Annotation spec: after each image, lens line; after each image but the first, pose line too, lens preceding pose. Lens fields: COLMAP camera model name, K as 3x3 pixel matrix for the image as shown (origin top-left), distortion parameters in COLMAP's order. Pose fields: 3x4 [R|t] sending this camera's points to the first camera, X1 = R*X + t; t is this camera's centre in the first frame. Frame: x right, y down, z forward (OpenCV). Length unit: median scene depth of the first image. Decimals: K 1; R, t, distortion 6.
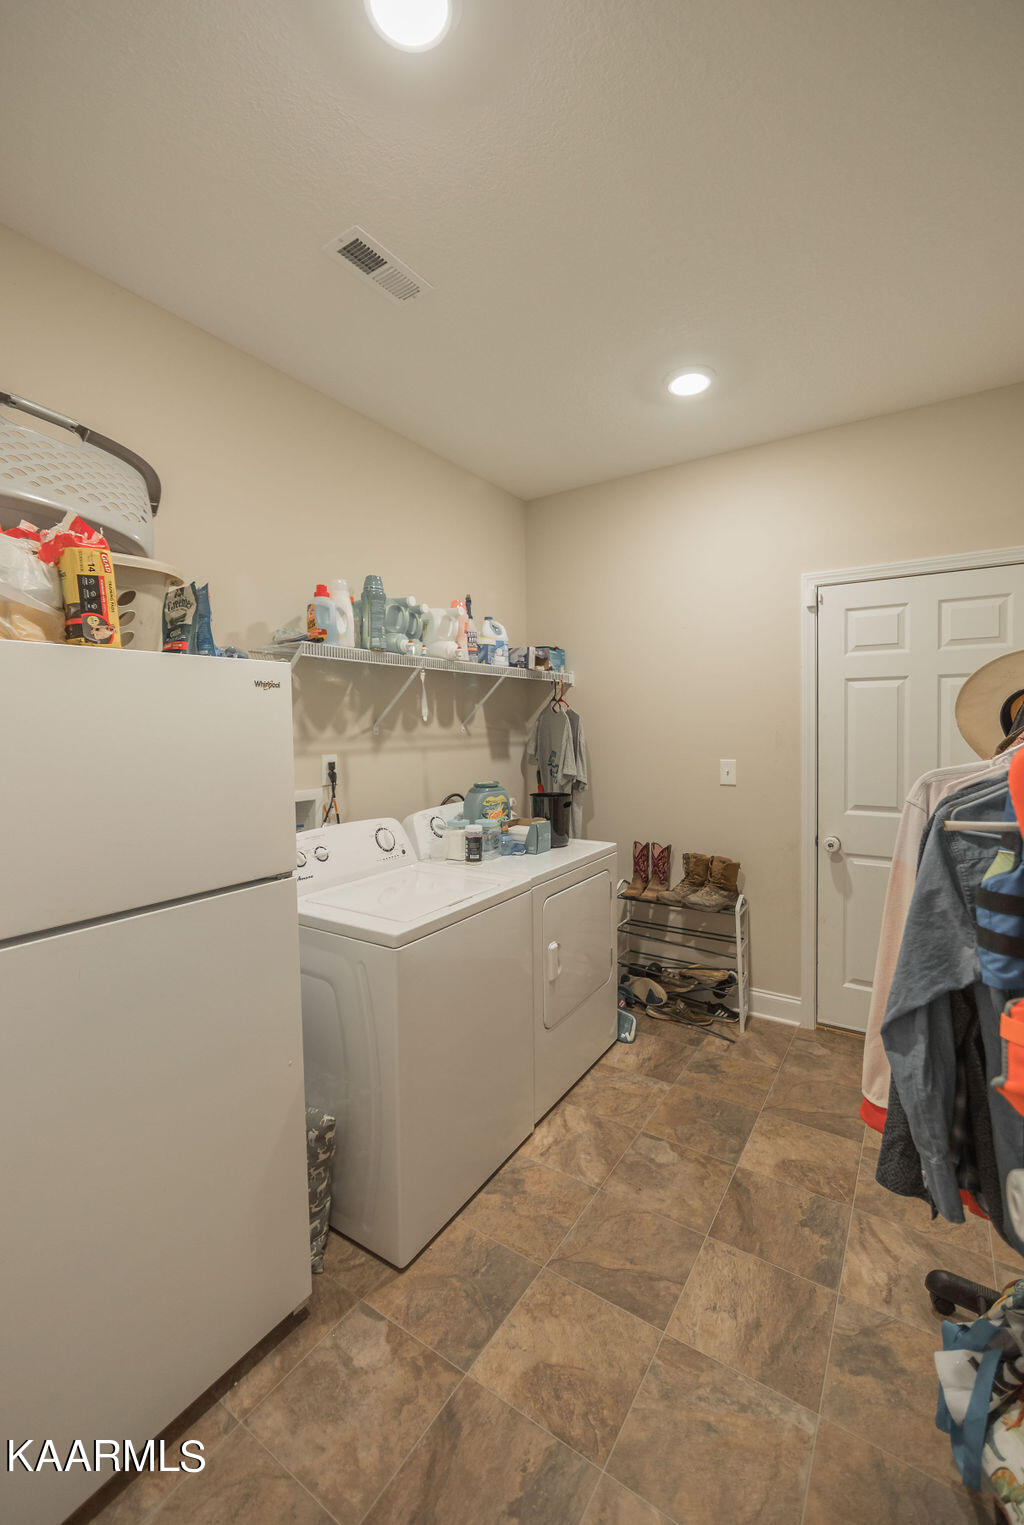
lens RADIAL K [[643.5, 0, 512.0], [0, 643.5, 762.5], [0, 0, 1]] dist [0.000064, 0.000500]
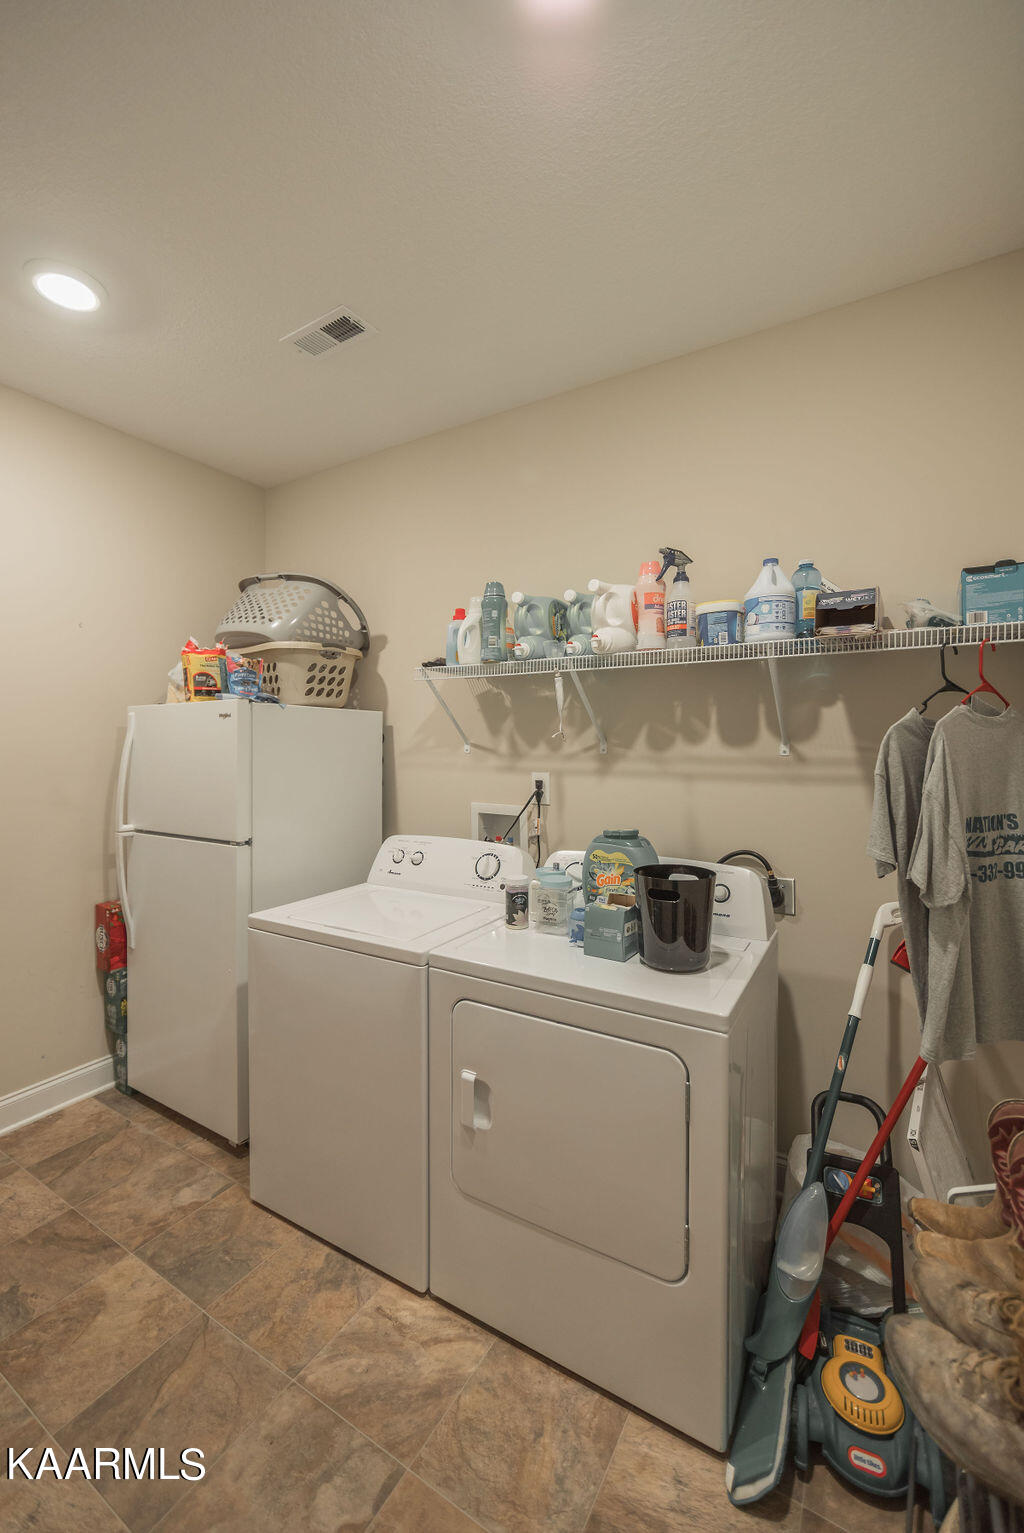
lens RADIAL K [[623.0, 0, 513.9], [0, 623.0, 759.9], [0, 0, 1]] dist [-0.010168, 0.003731]
pose [[0.041450, 0.037843, -0.998424, 0.666371], [-0.059330, 0.997612, 0.035349, -0.063892], [0.997377, 0.057771, 0.043597, 0.957555]]
